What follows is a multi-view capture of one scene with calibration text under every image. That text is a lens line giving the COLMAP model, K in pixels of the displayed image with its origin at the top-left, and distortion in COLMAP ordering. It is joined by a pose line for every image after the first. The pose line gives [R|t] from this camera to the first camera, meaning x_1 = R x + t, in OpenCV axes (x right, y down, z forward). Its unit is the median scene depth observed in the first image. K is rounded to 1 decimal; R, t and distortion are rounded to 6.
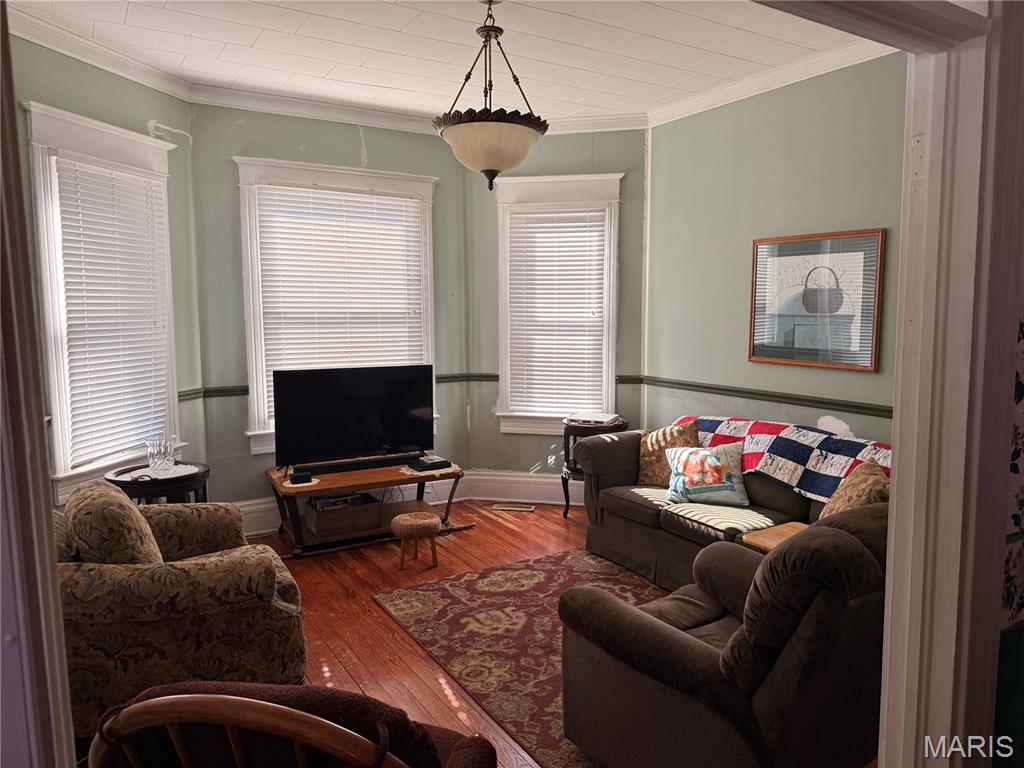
lens RADIAL K [[720.2, 0, 511.4], [0, 720.2, 393.1], [0, 0, 1]] dist [0.039576, -0.059601]
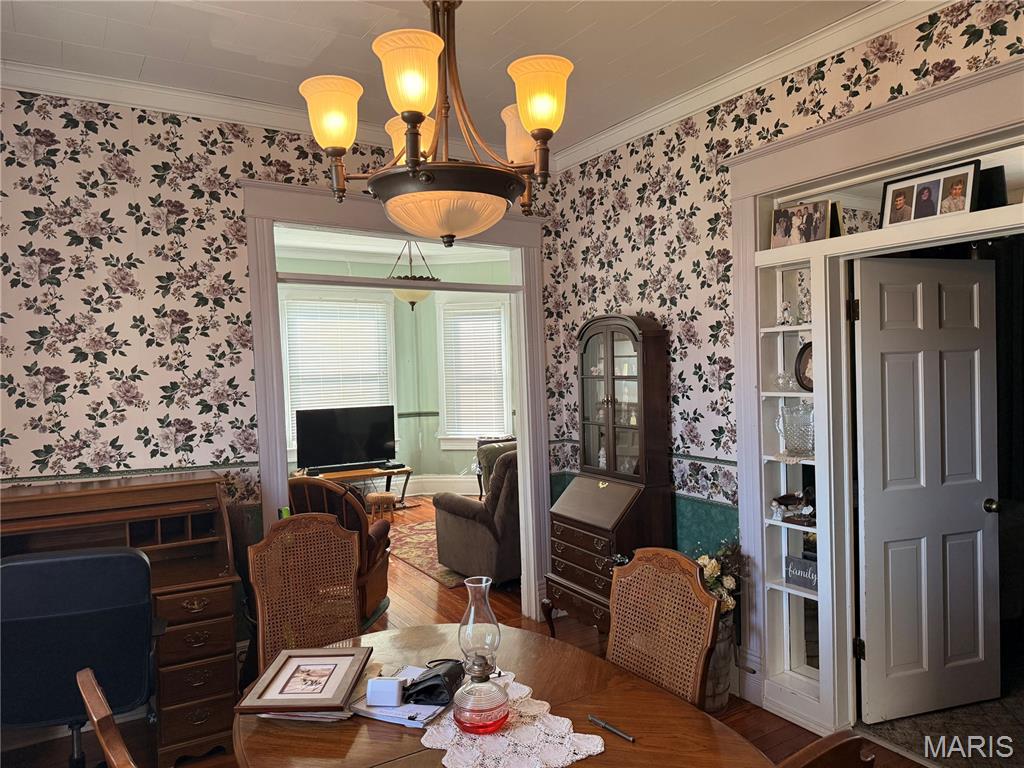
lens RADIAL K [[720.2, 0, 501.3], [0, 720.2, 392.0], [0, 0, 1]] dist [0.039576, -0.059601]
pose [[0.999717, -0.022828, -0.006755, 0.140154], [0.022204, 0.996445, -0.081266, 0.066053], [0.008586, 0.081093, 0.996670, -0.595943]]
